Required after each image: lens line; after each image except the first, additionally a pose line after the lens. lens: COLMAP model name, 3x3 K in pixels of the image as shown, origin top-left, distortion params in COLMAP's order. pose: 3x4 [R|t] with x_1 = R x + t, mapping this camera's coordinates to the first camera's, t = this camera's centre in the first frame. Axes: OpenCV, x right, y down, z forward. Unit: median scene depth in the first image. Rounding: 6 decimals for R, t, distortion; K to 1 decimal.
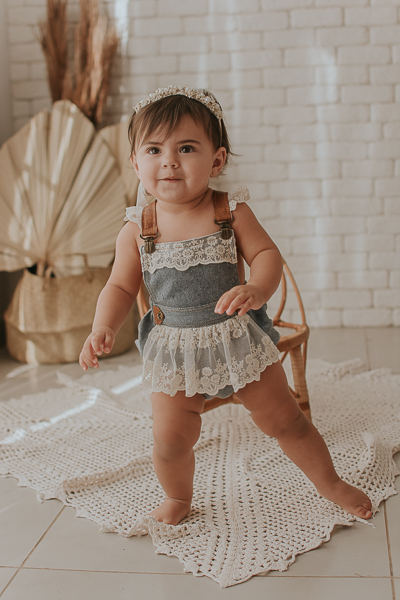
lens RADIAL K [[943.1, 0, 197.8], [0, 943.1, 299.1], [0, 0, 1]] dist [-0.155913, 0.000000]
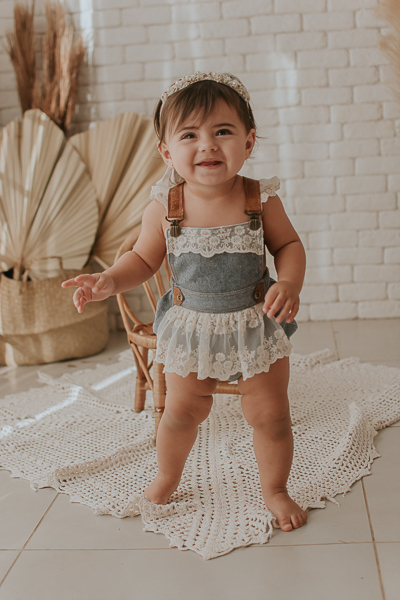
lens RADIAL K [[943.1, 0, 199.8], [0, 943.1, 298.6], [0, 0, 1]] dist [-0.155913, 0.000000]
pose [[0.998441, -0.030954, 0.046447, -0.015523], [0.031347, 0.999478, -0.007768, 0.009872], [-0.046182, 0.009212, 0.998891, -0.033859]]
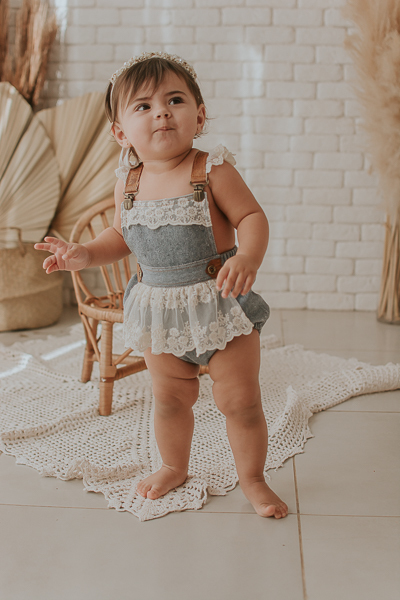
lens RADIAL K [[943.1, 0, 198.0], [0, 943.1, 296.5], [0, 0, 1]] dist [-0.155913, 0.000000]
pose [[0.995490, 0.034860, 0.088226, -0.010271], [-0.035013, 0.999387, 0.000187, 0.019855], [-0.088166, -0.003275, 0.996100, -0.058121]]
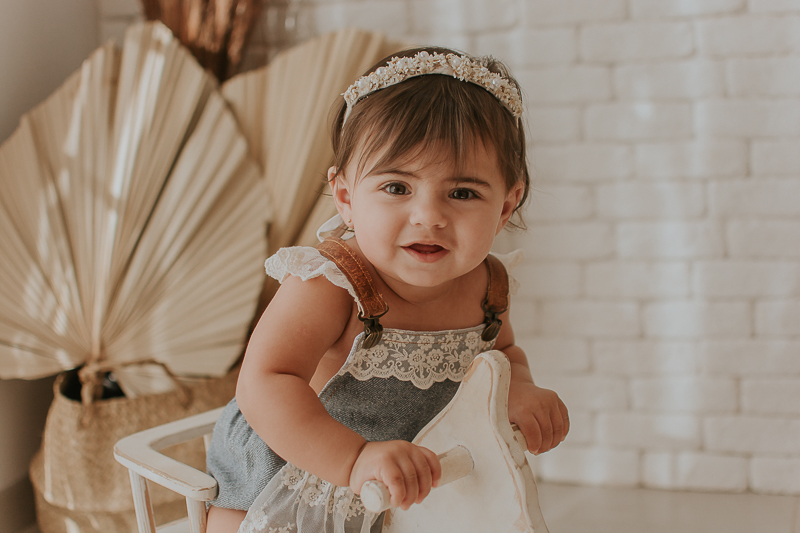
lens RADIAL K [[1257.5, 0, 405.4], [0, 1257.5, 244.1], [0, 0, 1]] dist [-0.155913, 0.000000]
pose [[0.981702, 0.012073, -0.190040, 0.110140], [-0.012627, 0.999919, -0.001704, -0.098534], [0.190004, 0.004072, 0.981775, 0.395204]]
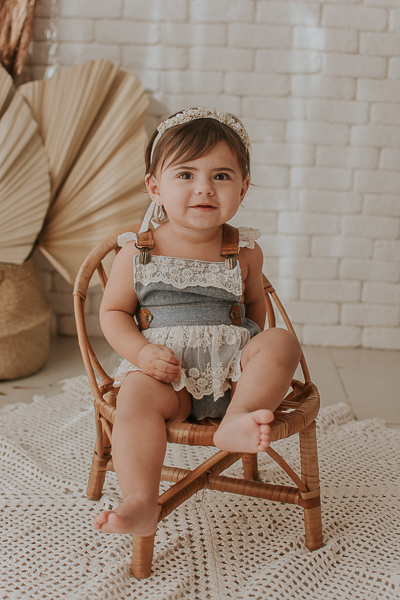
lens RADIAL K [[943.1, 0, 201.6], [0, 943.1, 299.3], [0, 0, 1]] dist [-0.155913, 0.000000]
pose [[0.988536, 0.050130, 0.142419, -0.057829], [-0.056859, 0.997431, 0.043575, -0.046286], [-0.139869, -0.051173, 0.988847, 0.214862]]
